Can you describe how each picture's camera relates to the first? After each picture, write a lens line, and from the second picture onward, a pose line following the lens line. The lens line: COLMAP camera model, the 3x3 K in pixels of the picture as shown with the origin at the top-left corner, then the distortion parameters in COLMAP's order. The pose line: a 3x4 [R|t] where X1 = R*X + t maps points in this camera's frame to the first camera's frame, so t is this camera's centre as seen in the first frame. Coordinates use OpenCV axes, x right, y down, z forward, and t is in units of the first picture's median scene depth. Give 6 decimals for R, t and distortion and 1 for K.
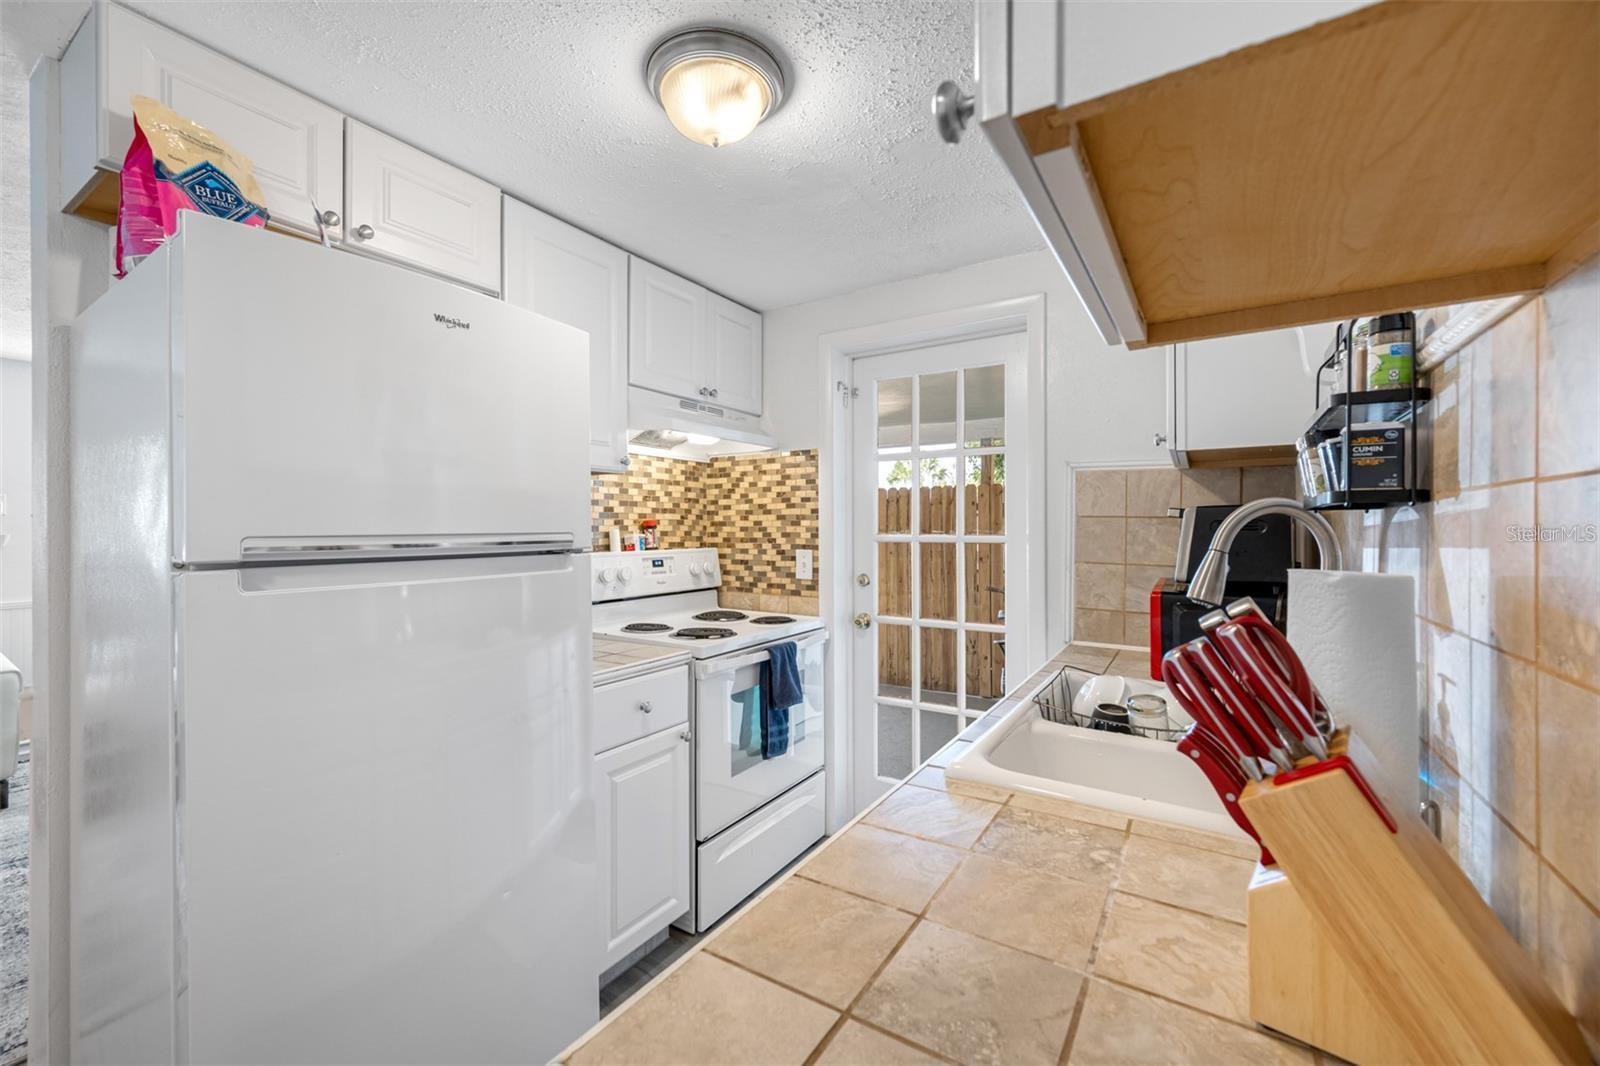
lens RADIAL K [[638.6, 0, 802.3], [0, 638.6, 530.7], [0, 0, 1]] dist [0.001831, -0.000040]
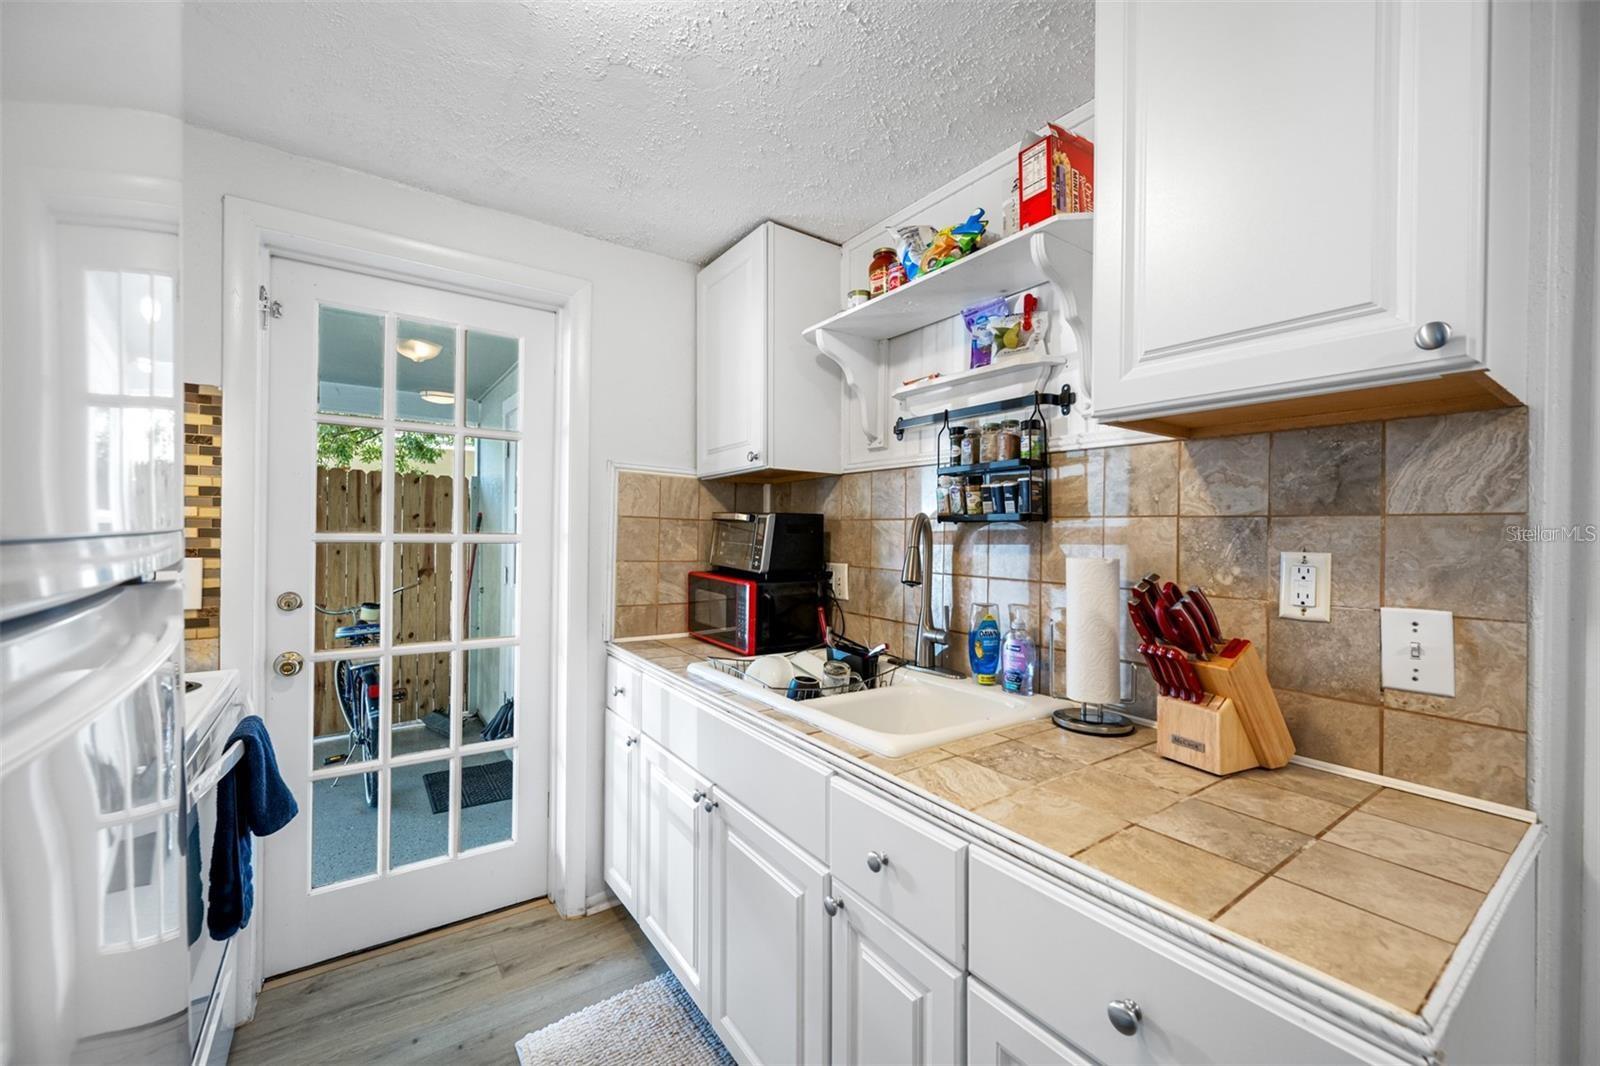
lens RADIAL K [[638.6, 0, 802.3], [0, 638.6, 530.7], [0, 0, 1]] dist [0.001831, -0.000040]
pose [[0.377304, 0.008185, 0.926053, -0.340309], [-0.012970, 0.999910, -0.003553, 0.000568], [-0.925999, -0.010671, 0.377376, 0.294295]]
